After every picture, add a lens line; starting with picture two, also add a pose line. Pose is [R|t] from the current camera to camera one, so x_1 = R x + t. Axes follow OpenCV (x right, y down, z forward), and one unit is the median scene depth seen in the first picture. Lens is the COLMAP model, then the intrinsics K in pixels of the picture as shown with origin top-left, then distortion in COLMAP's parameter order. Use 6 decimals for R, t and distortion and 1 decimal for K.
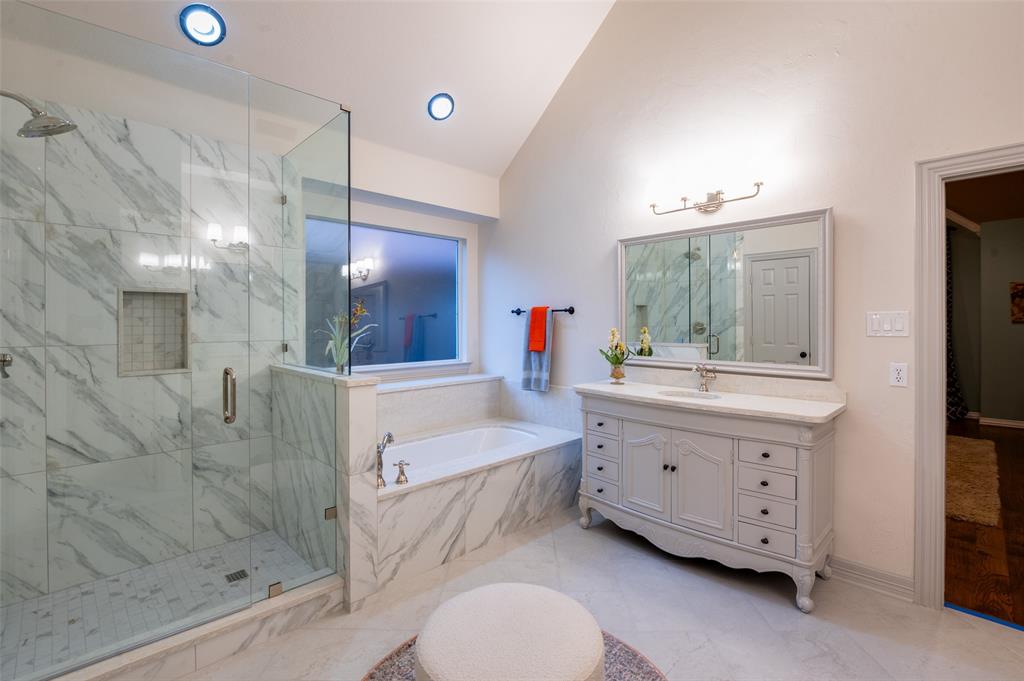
lens RADIAL K [[470.2, 0, 516.2], [0, 470.2, 322.2], [0, 0, 1]] dist [-0.009292, -0.003413]
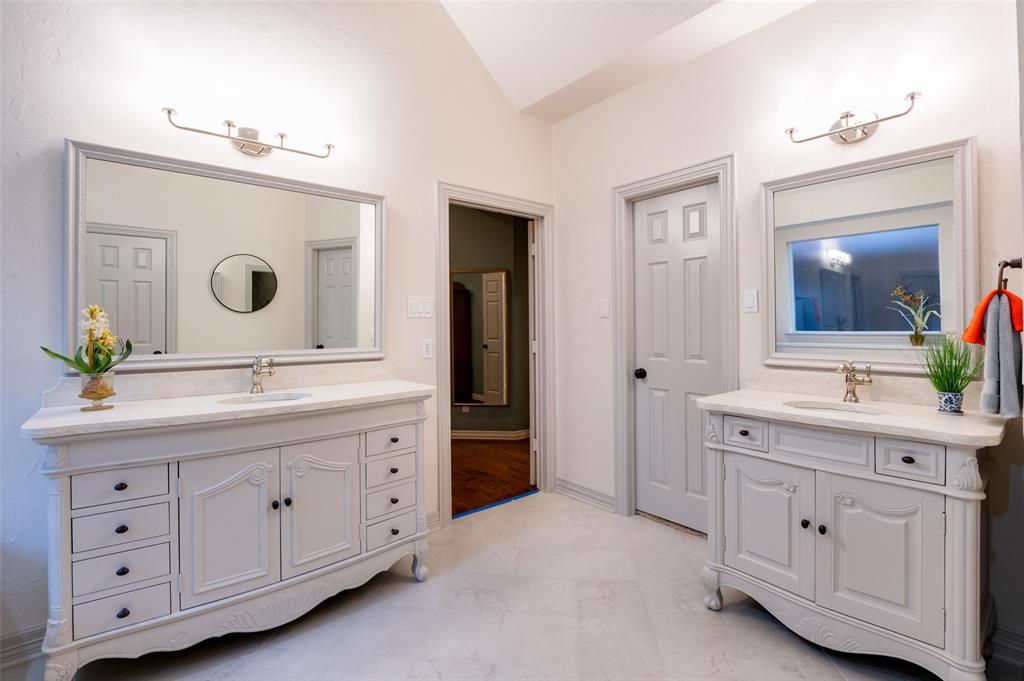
lens RADIAL K [[470.2, 0, 505.8], [0, 470.2, 323.0], [0, 0, 1]] dist [-0.009292, -0.003413]
pose [[0.085041, 0.005816, 0.996360, -0.335871], [0.003717, 0.999974, -0.006154, 0.046414], [-0.996370, 0.004227, 0.085018, 0.596232]]
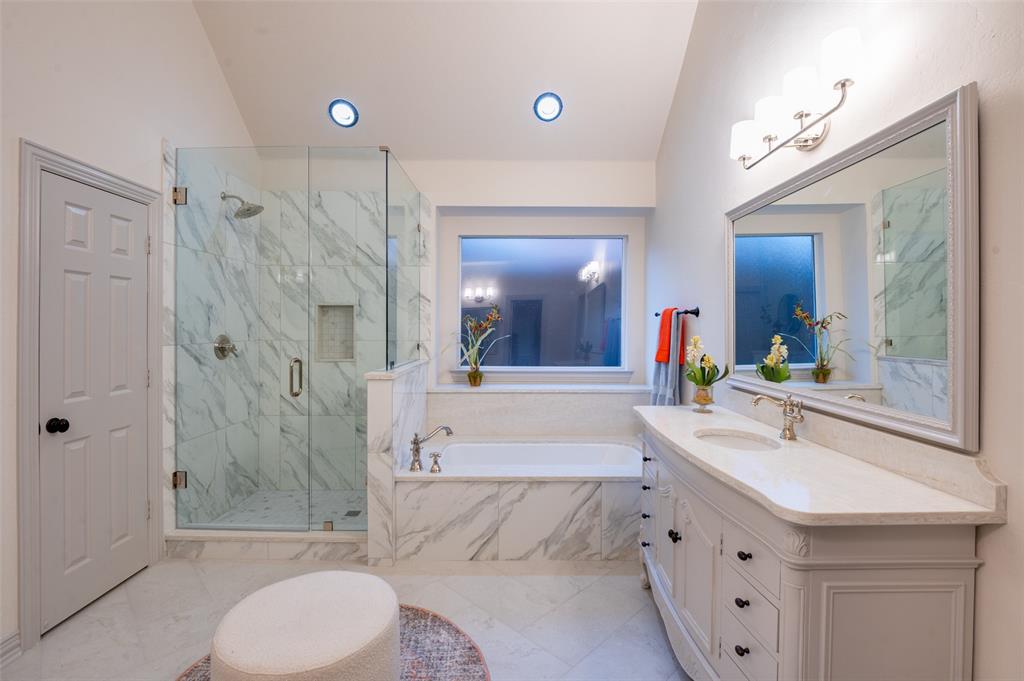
lens RADIAL K [[470.2, 0, 511.9], [0, 470.2, 326.7], [0, 0, 1]] dist [-0.009292, -0.003413]
pose [[0.713381, 0.003703, -0.700766, 0.629549], [-0.003801, 0.999992, 0.001414, -0.001472], [0.700766, 0.001655, 0.713390, 0.324533]]
